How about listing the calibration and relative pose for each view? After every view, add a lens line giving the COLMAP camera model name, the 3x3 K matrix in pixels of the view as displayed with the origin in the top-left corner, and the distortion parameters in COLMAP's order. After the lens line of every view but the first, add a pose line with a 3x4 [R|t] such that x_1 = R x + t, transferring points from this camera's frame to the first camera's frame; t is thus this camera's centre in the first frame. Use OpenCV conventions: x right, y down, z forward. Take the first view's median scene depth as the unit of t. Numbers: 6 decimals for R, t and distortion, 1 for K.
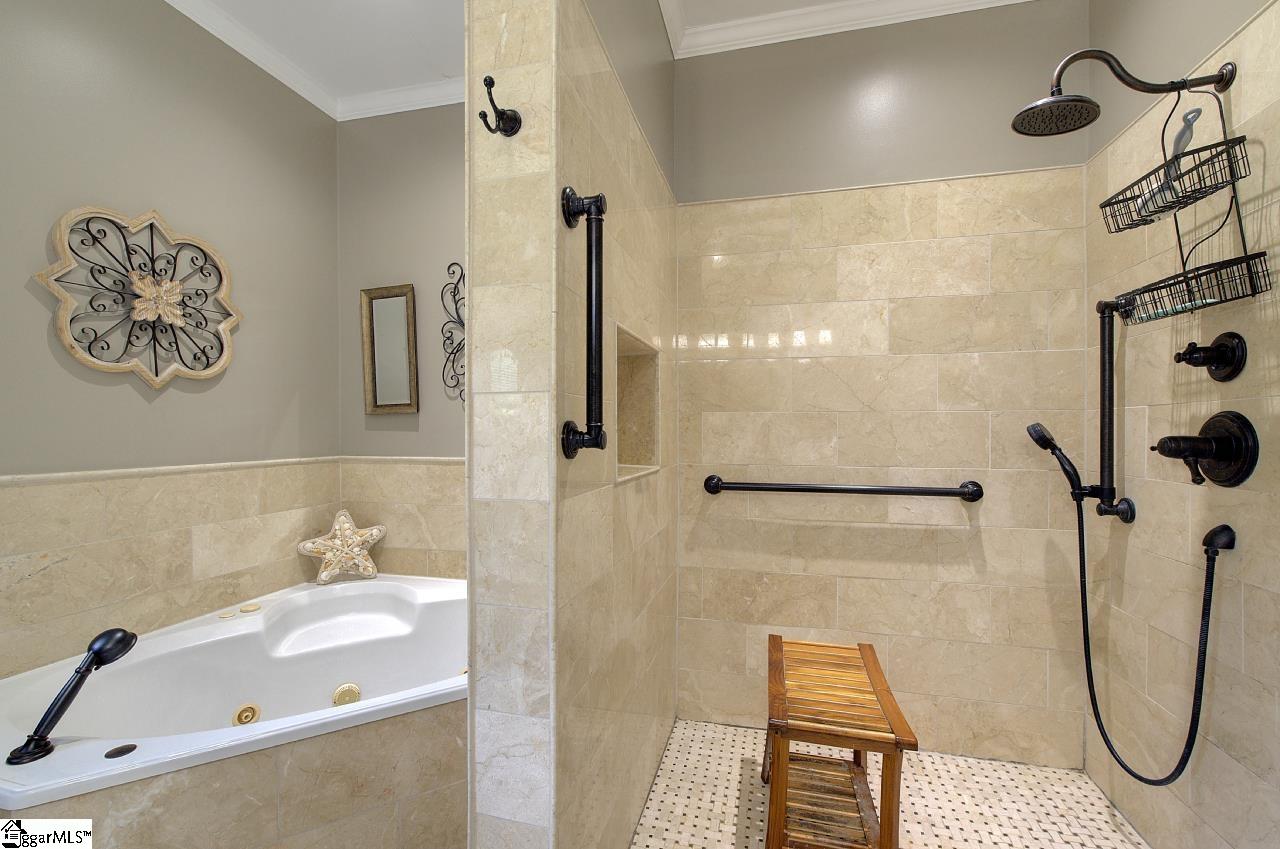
lens RADIAL K [[546.0, 0, 648.8], [0, 546.0, 434.6], [0, 0, 1]] dist [-0.003045, 0.000733]
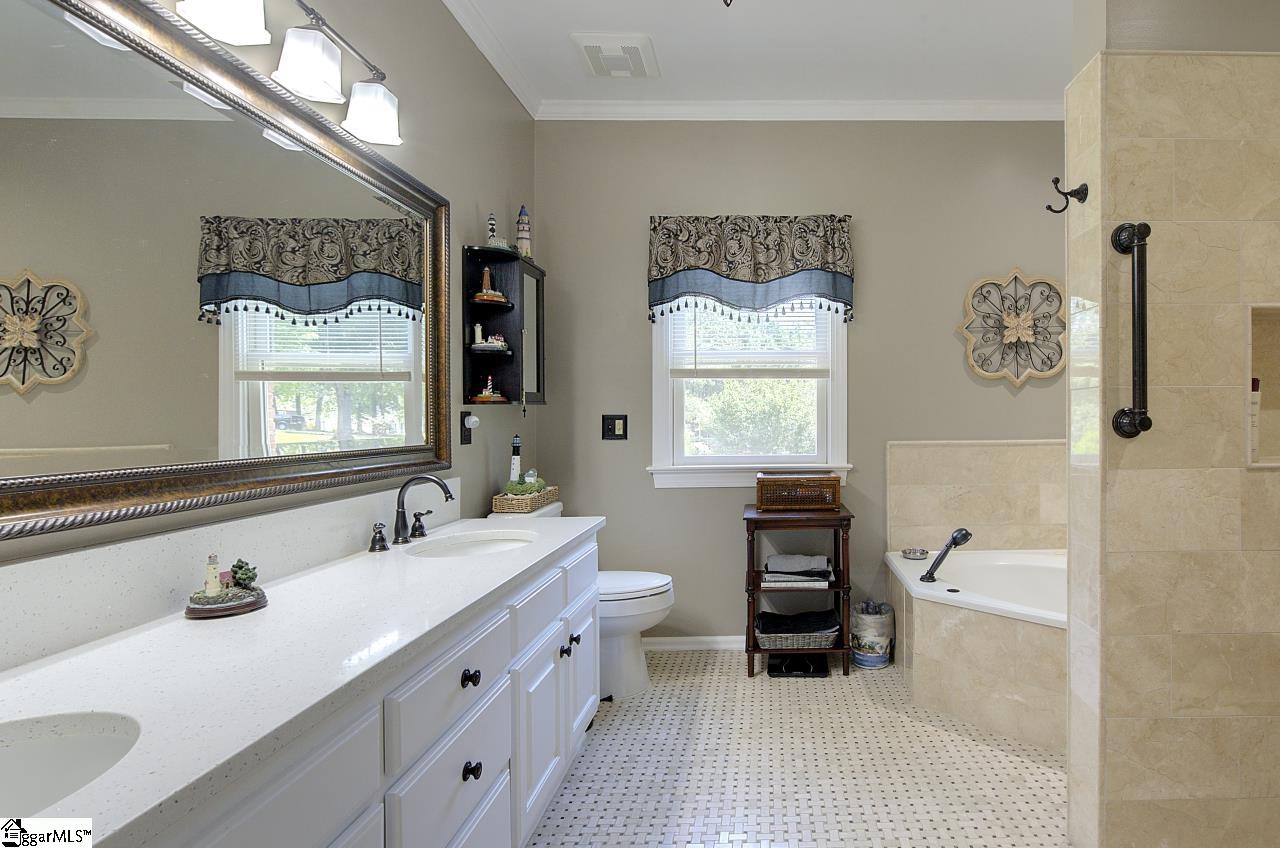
lens RADIAL K [[546.0, 0, 648.8], [0, 546.0, 434.1], [0, 0, 1]] dist [-0.003045, 0.000733]
pose [[0.048805, 0.027911, -0.998418, 0.545181], [0.003665, 0.999598, 0.028123, -0.002009], [0.998802, -0.005032, 0.048683, -0.077739]]
